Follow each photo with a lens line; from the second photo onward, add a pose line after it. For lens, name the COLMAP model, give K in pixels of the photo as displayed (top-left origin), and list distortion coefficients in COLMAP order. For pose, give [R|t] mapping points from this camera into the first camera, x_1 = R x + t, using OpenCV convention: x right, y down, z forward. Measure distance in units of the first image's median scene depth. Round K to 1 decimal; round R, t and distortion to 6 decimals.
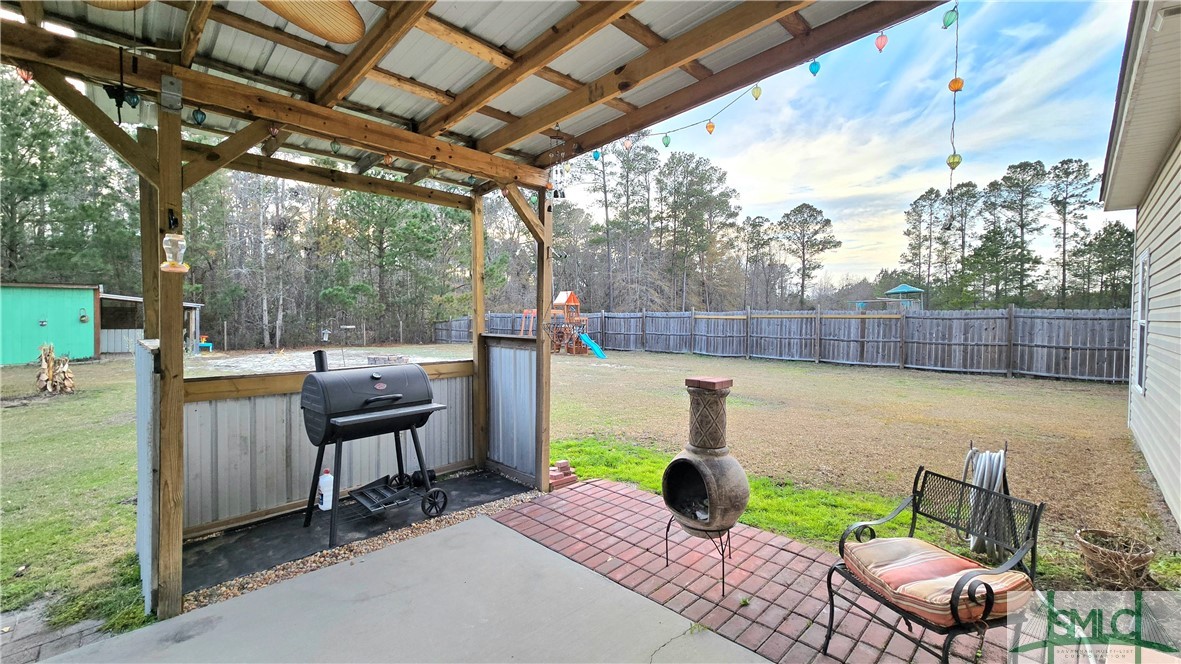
lens RADIAL K [[488.7, 0, 585.0], [0, 488.7, 322.4], [0, 0, 1]] dist [0.002390, 0.000699]
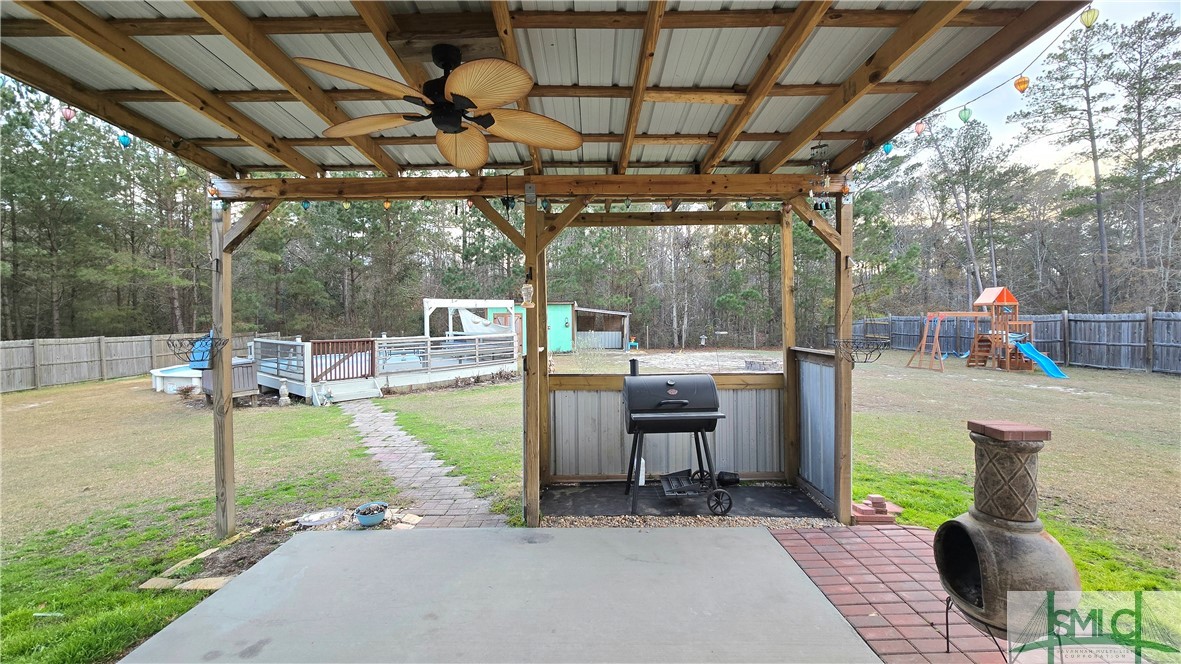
lens RADIAL K [[491.0, 0, 591.2], [0, 491.0, 320.5], [0, 0, 1]] dist [-0.004539, -0.000078]
pose [[0.705001, -0.005494, -0.709185, 0.246901], [0.001064, 0.999977, -0.006689, -0.029568], [0.709205, 0.003961, 0.704991, 0.015974]]
